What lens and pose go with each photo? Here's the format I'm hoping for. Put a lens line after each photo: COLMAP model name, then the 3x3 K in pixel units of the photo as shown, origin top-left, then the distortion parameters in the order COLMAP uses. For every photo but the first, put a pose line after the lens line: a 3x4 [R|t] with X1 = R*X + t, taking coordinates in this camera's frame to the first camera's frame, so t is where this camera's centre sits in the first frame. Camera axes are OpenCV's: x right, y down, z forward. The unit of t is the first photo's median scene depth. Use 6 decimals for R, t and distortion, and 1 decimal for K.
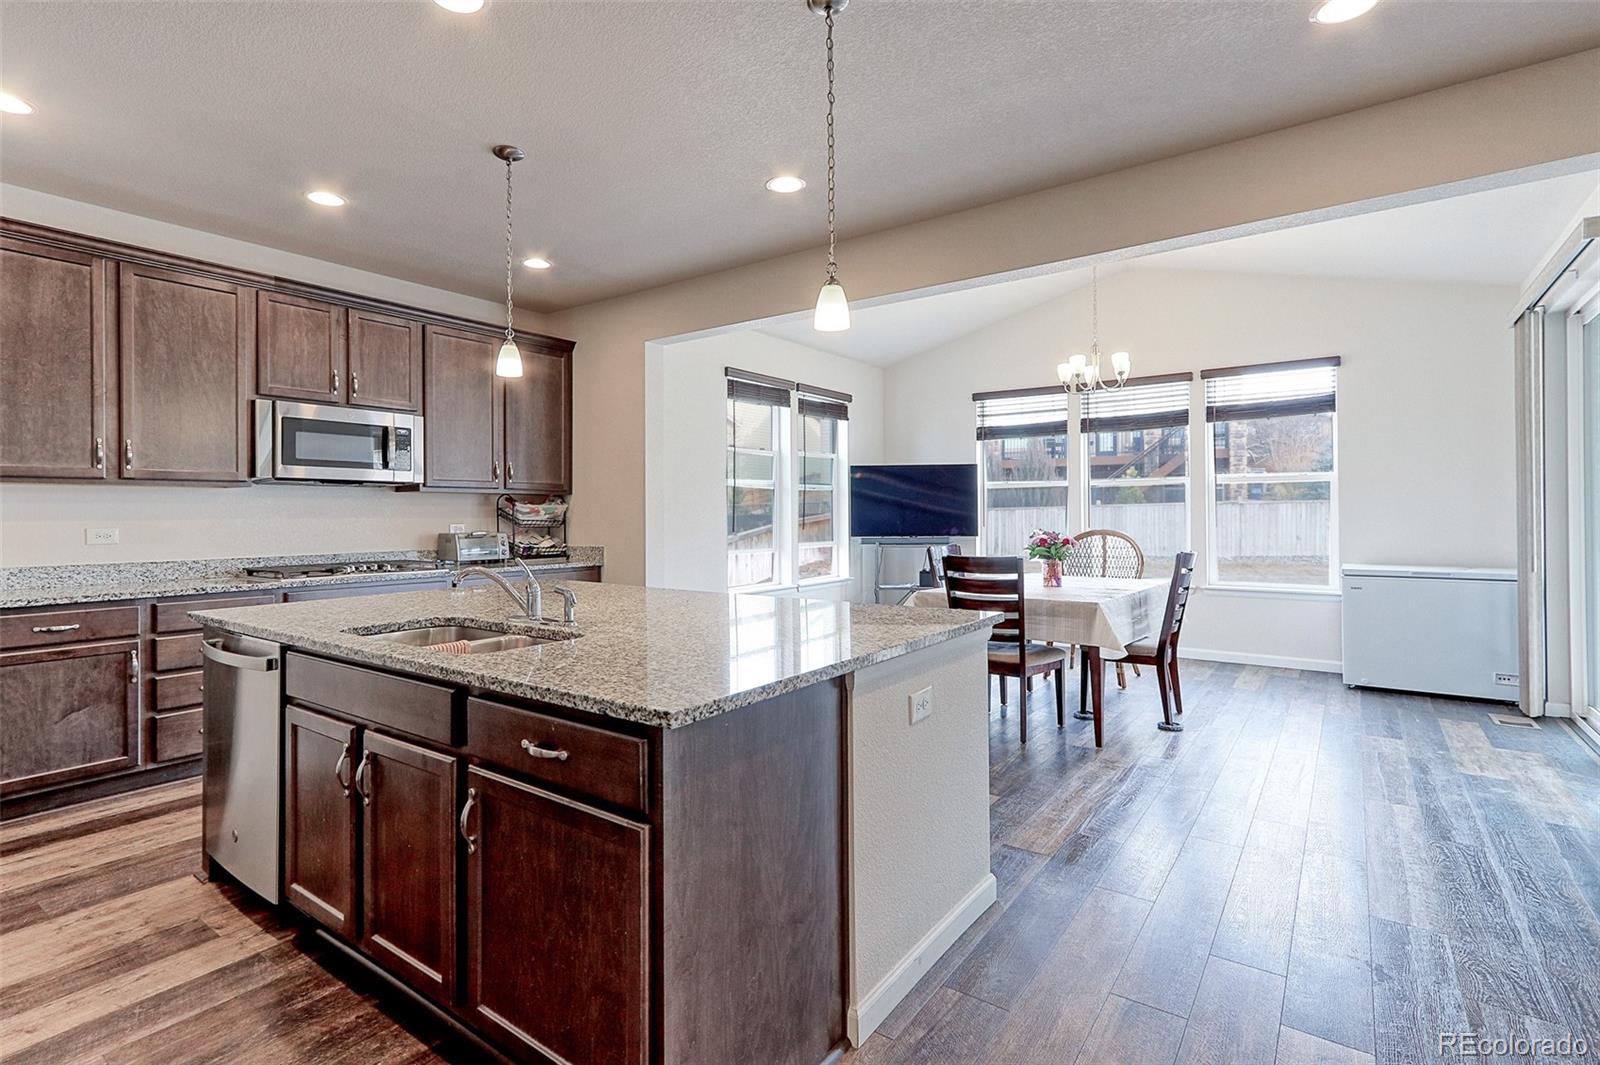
lens RADIAL K [[775.7, 0, 762.0], [0, 775.7, 507.1], [0, 0, 1]] dist [-0.000674, 0.001049]
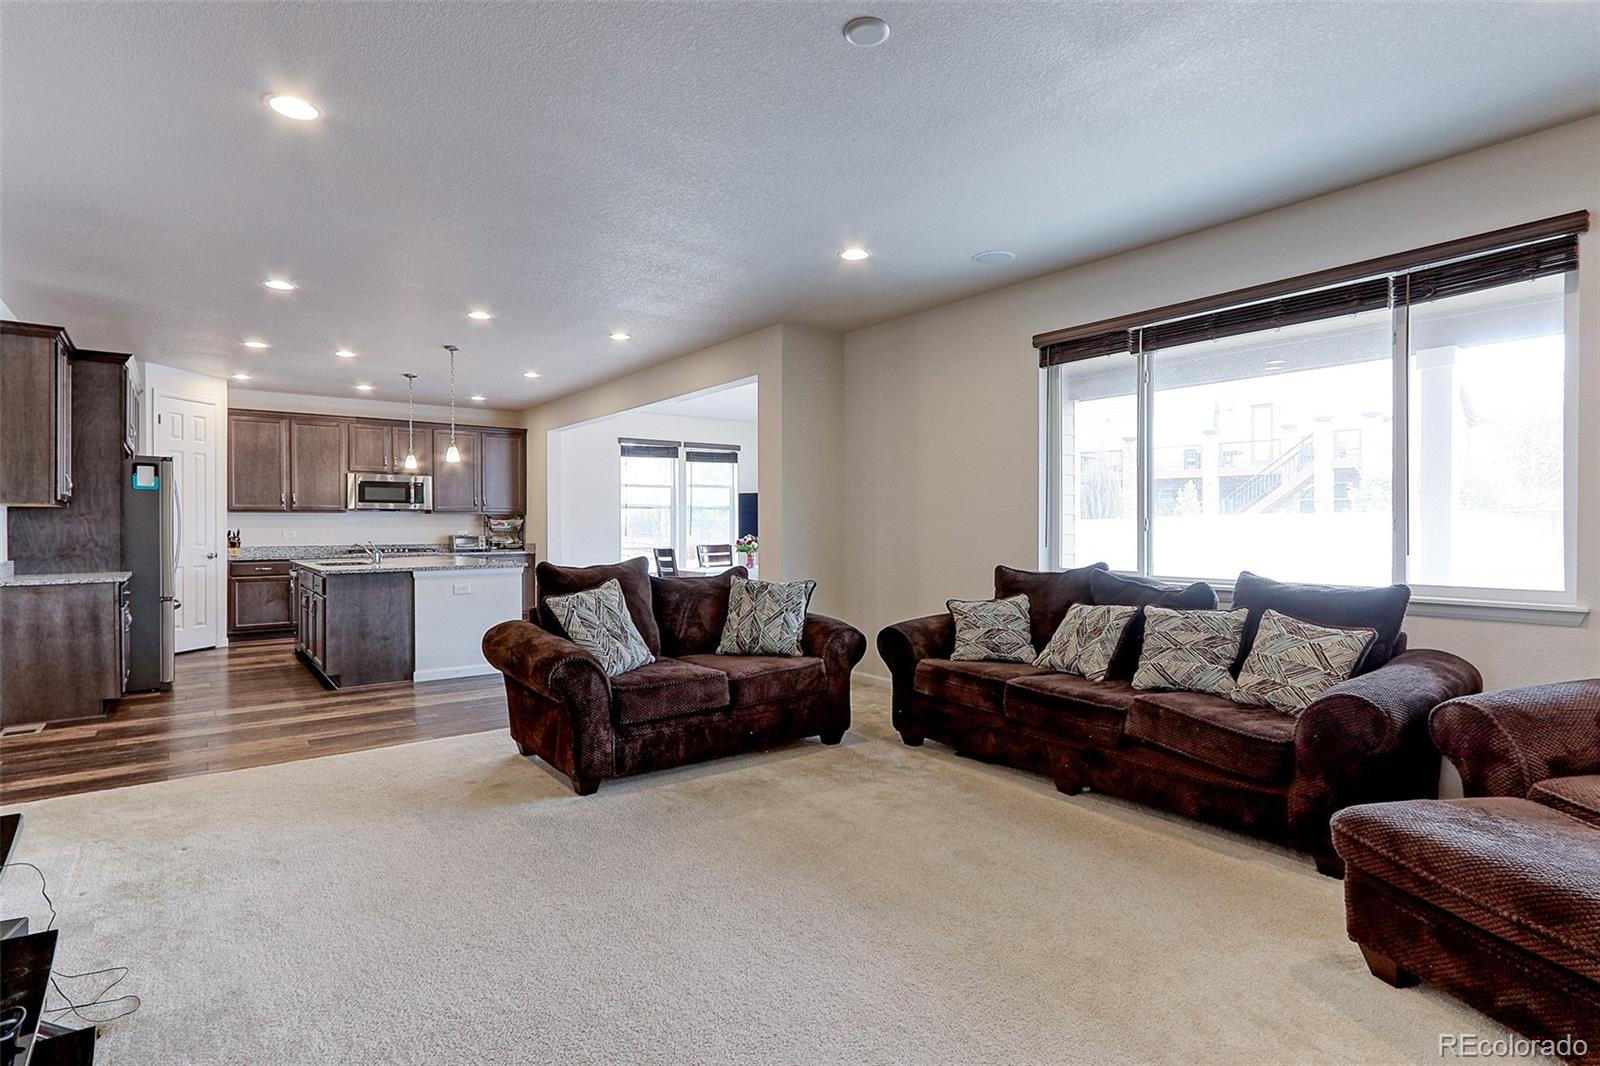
lens RADIAL K [[796.2, 0, 797.3], [0, 796.2, 526.3], [0, 0, 1]] dist [0.000204, 0.000408]
pose [[0.963405, 0.002364, -0.268040, 1.046657], [0.000557, 0.999941, 0.010821, -0.009560], [0.268050, -0.010574, 0.963347, -0.745097]]
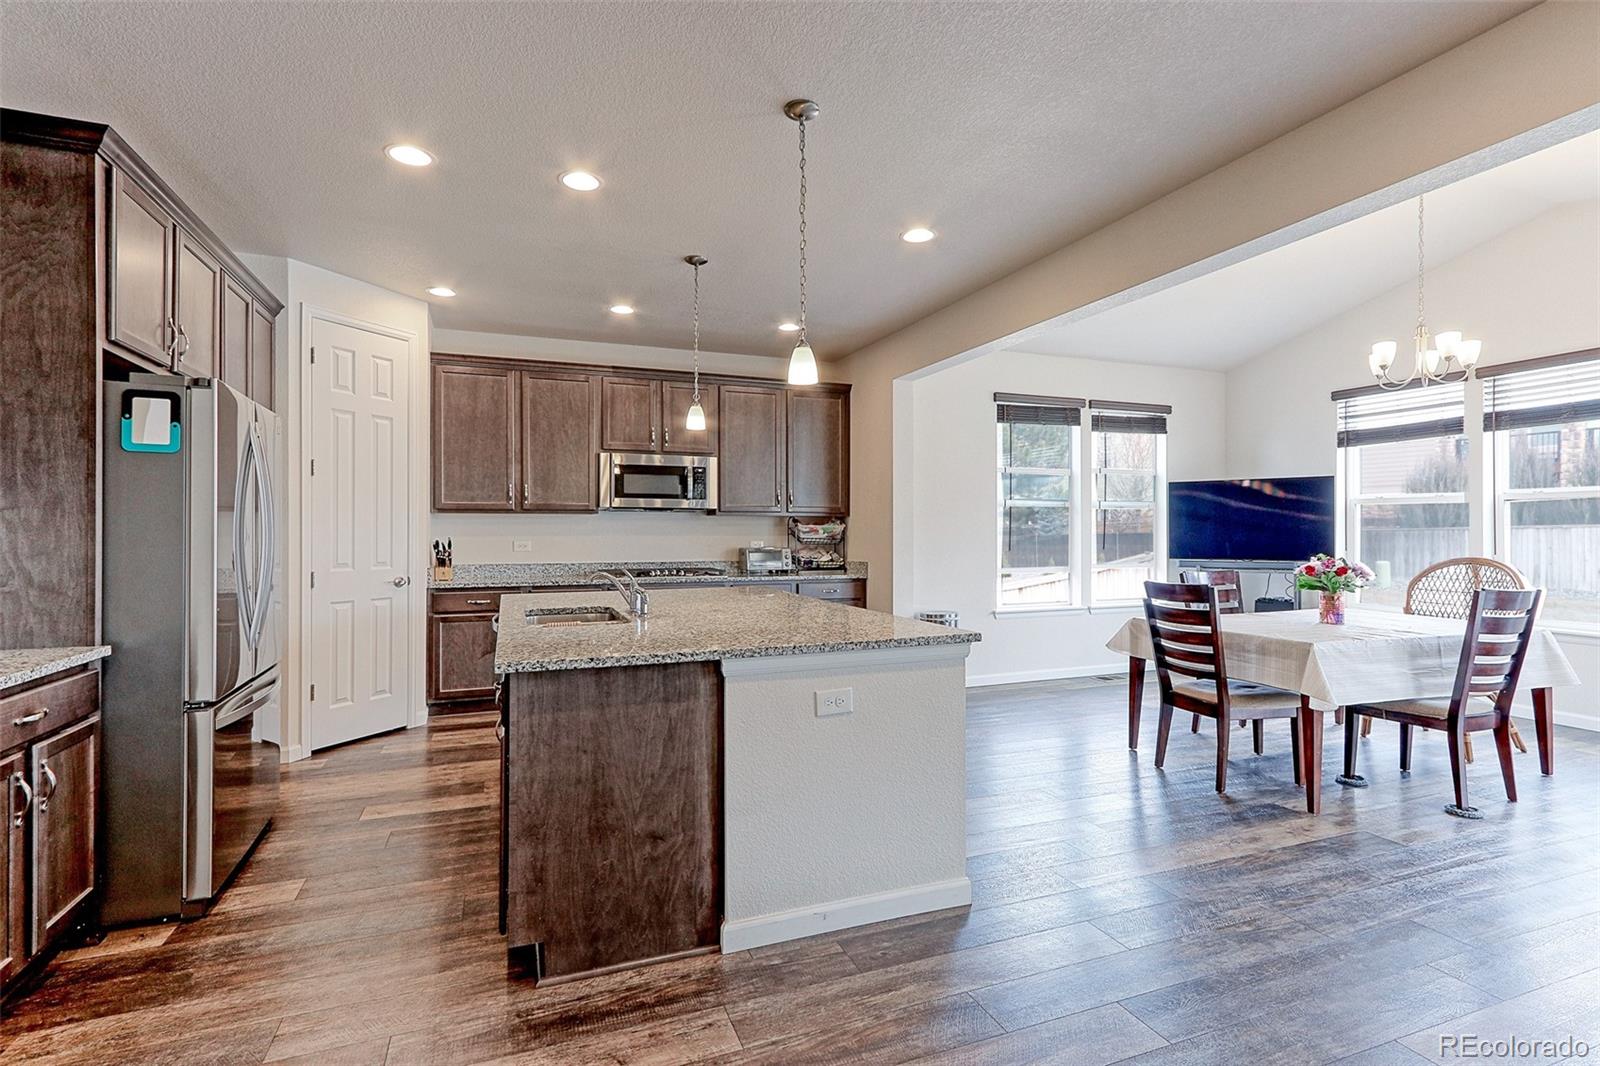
lens RADIAL K [[750.4, 0, 795.4], [0, 750.4, 527.8], [0, 0, 1]] dist [0.001095, 0.000921]
pose [[0.848650, 0.002897, -0.528947, 0.345102], [0.000049, 0.999985, 0.005556, -0.006390], [0.528955, -0.004741, 0.848636, 0.004299]]
